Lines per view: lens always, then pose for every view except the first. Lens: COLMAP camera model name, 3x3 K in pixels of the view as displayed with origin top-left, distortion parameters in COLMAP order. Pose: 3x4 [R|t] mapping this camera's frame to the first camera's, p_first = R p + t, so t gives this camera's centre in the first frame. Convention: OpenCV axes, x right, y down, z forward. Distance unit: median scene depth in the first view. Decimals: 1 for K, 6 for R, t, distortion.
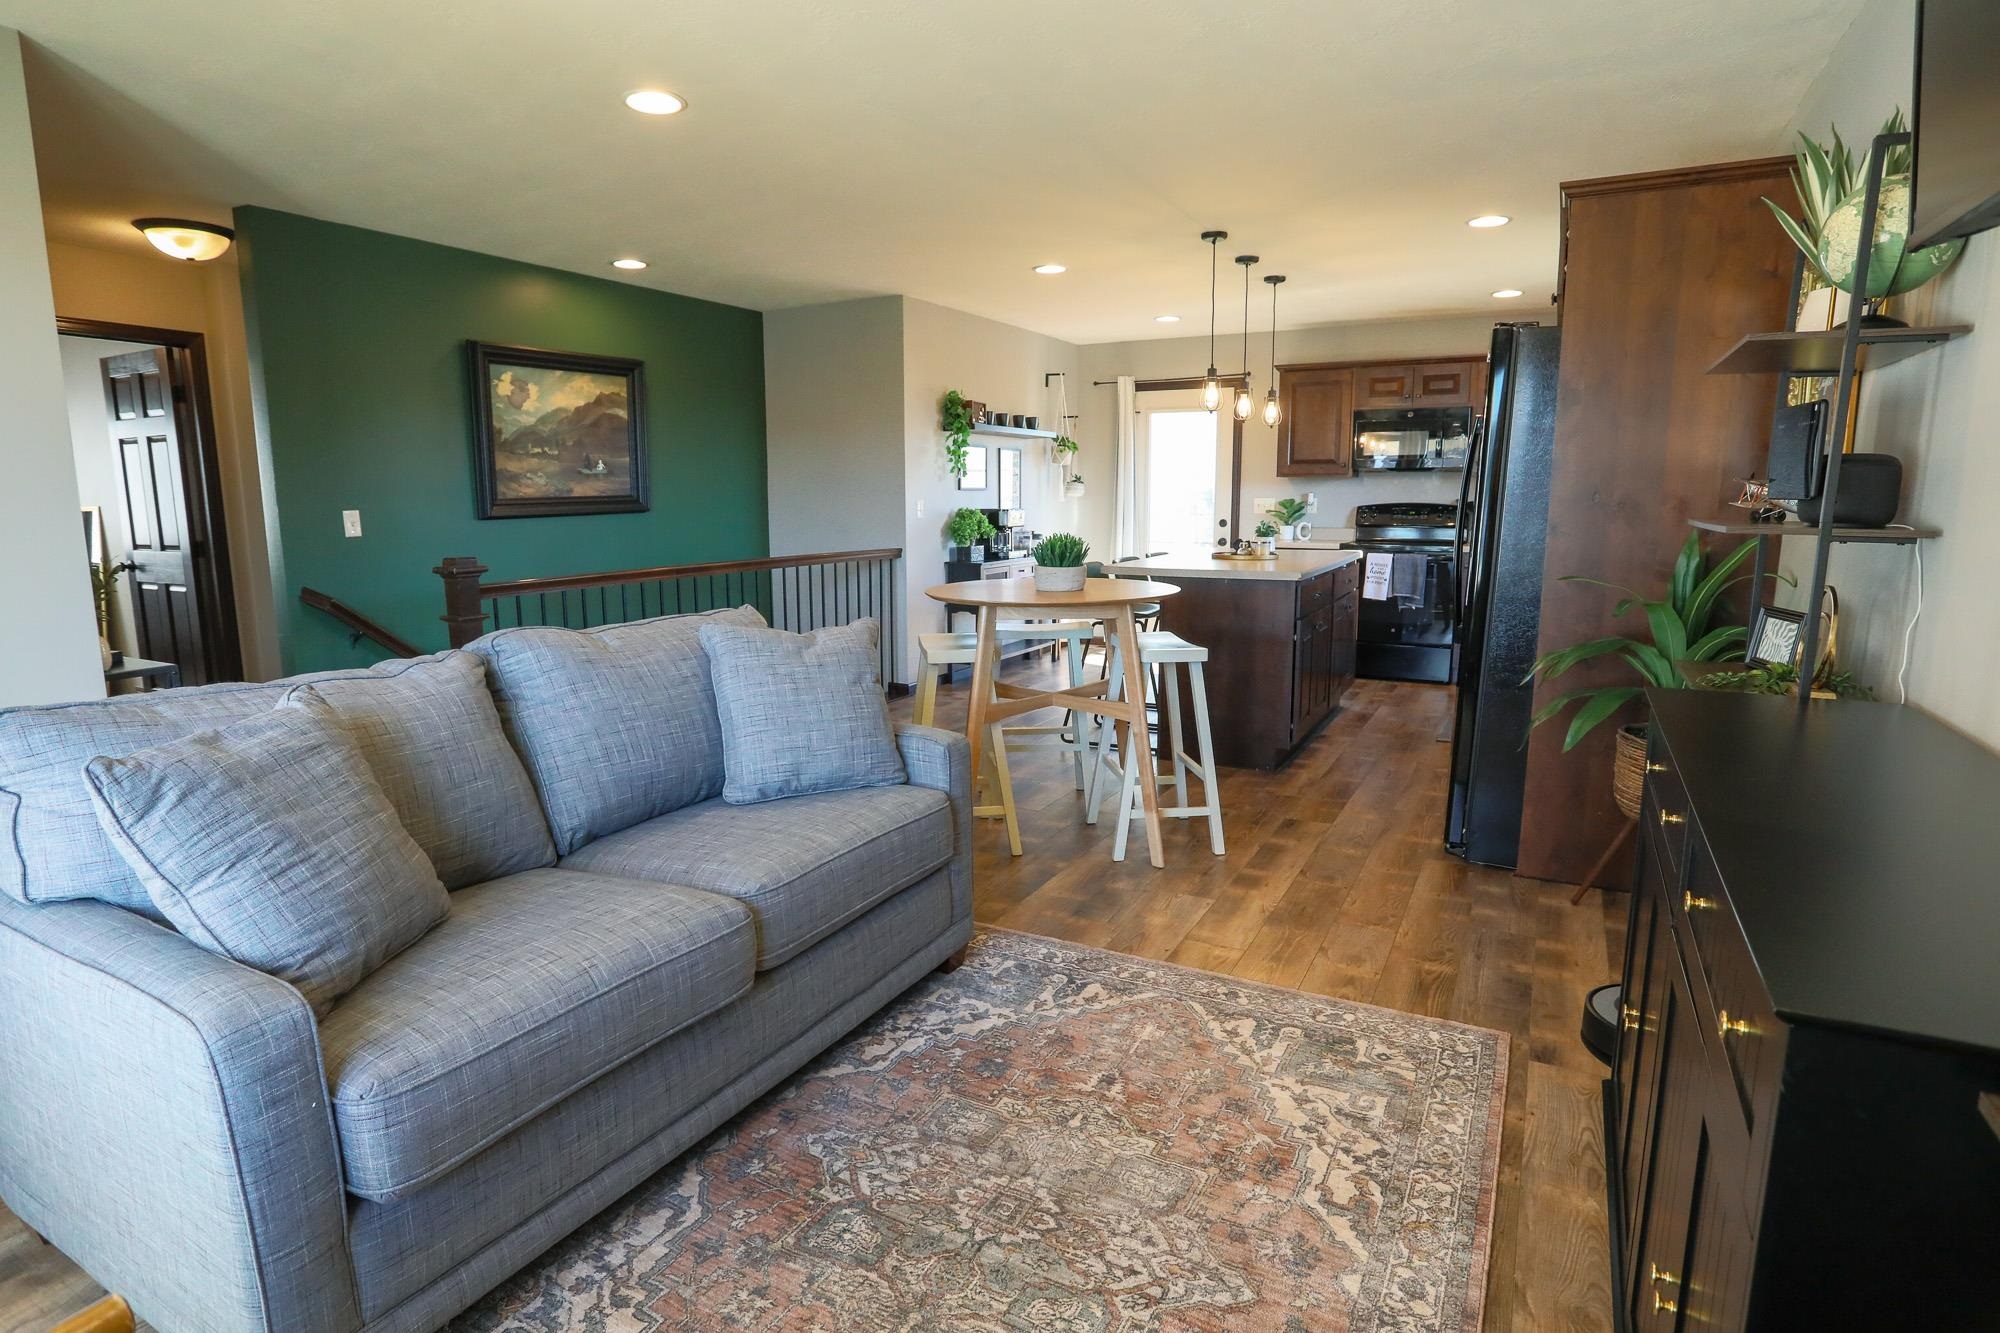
lens RADIAL K [[1027.1, 0, 1000.0], [0, 1027.1, 666.5], [0, 0, 1]] dist [-0.073201, -0.000038]
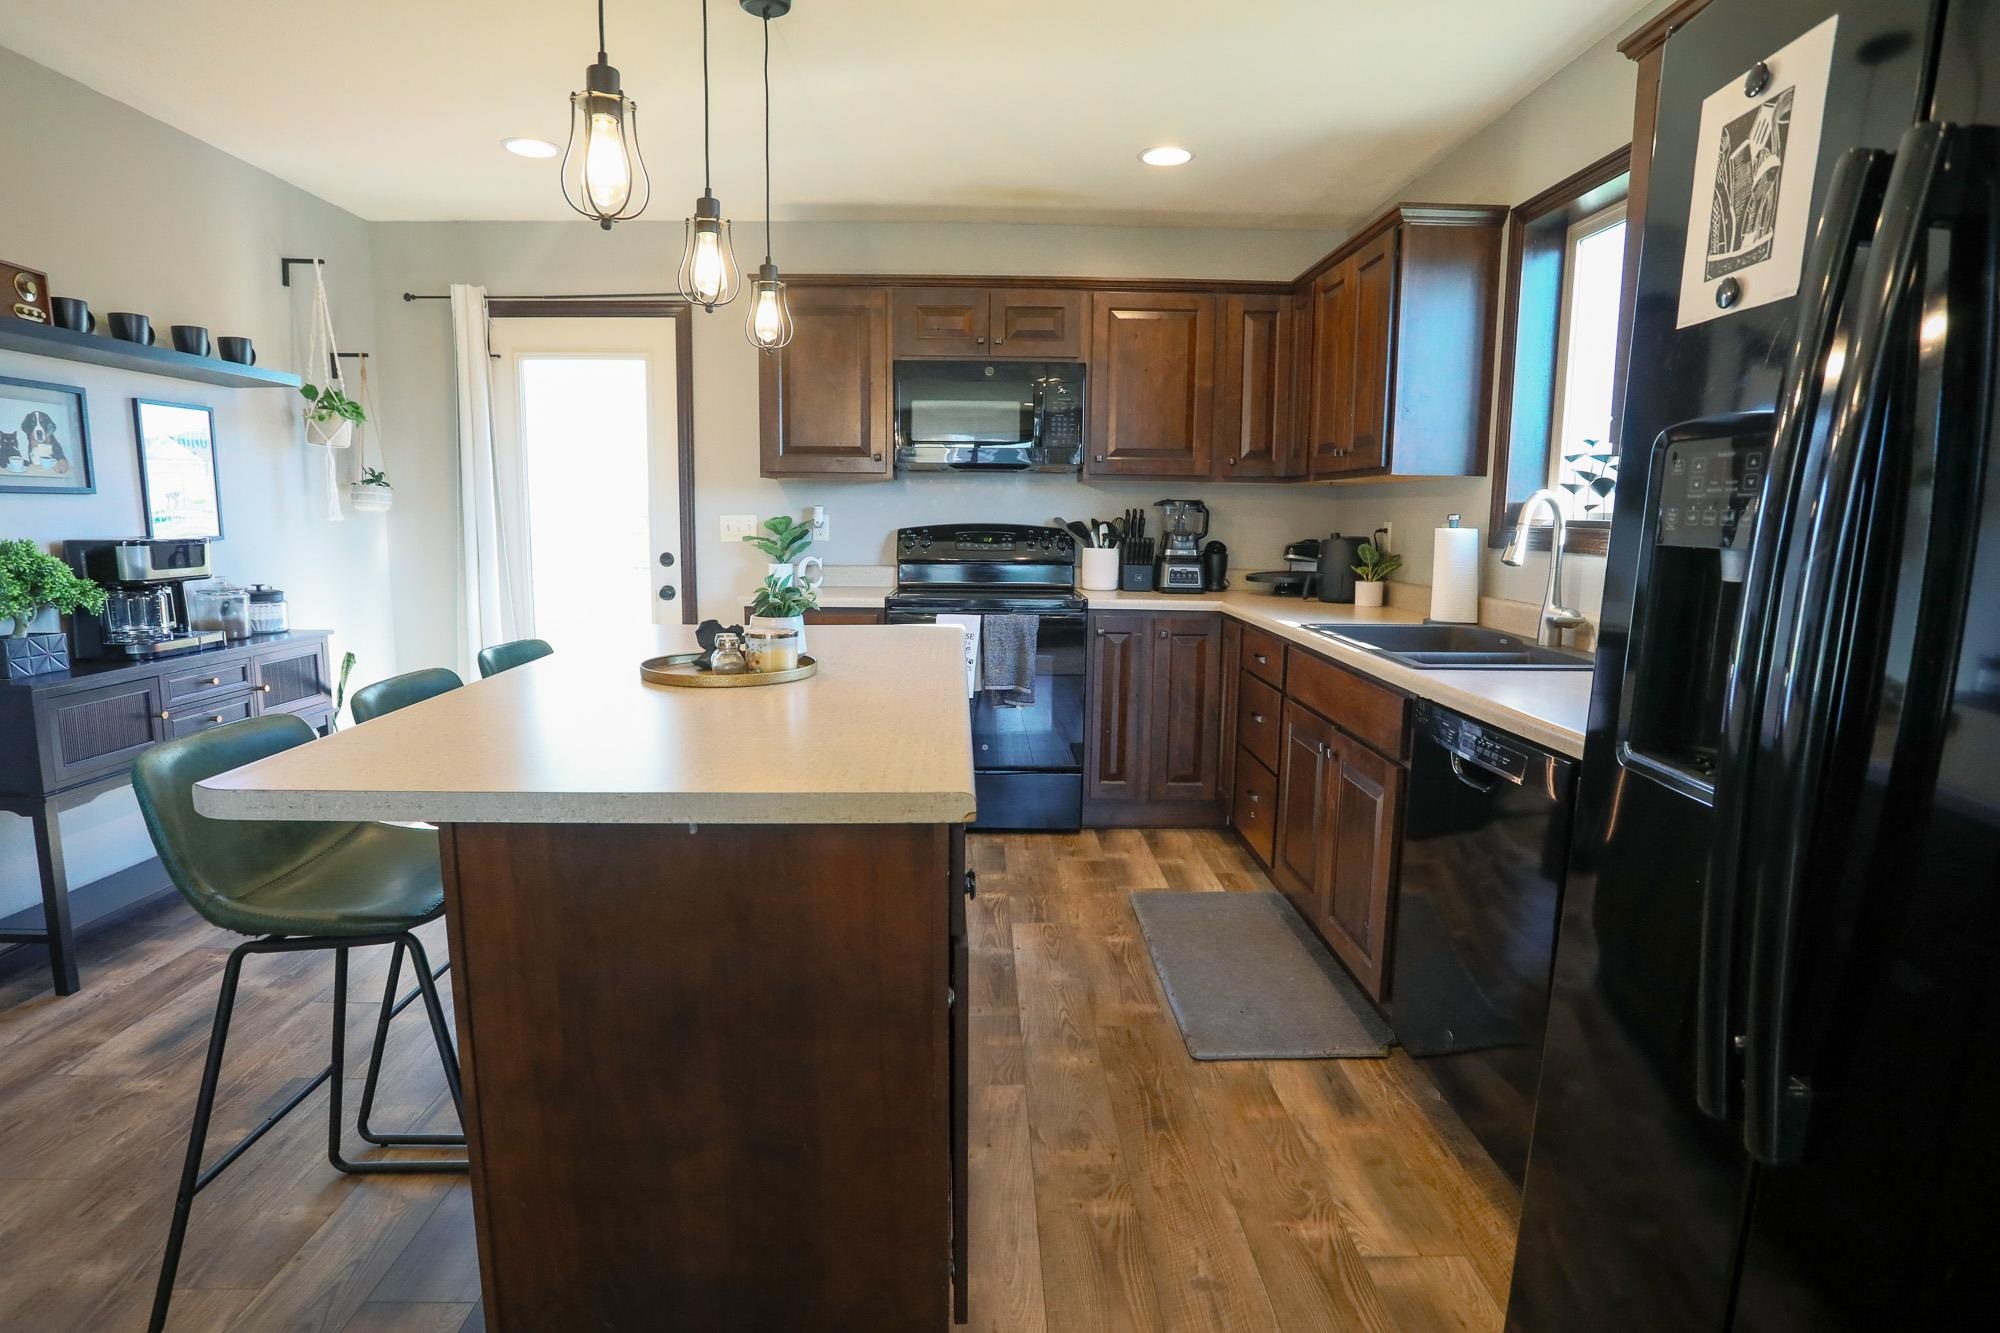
lens RADIAL K [[1069.3, 0, 1000.0], [0, 1069.3, 666.5], [0, 0, 1]] dist [-0.085727, 0.051271]
pose [[0.870663, -0.056725, 0.488599, 0.095694], [0.068388, 0.997640, -0.006041, -0.070053], [-0.487103, 0.038674, 0.872488, 0.432084]]
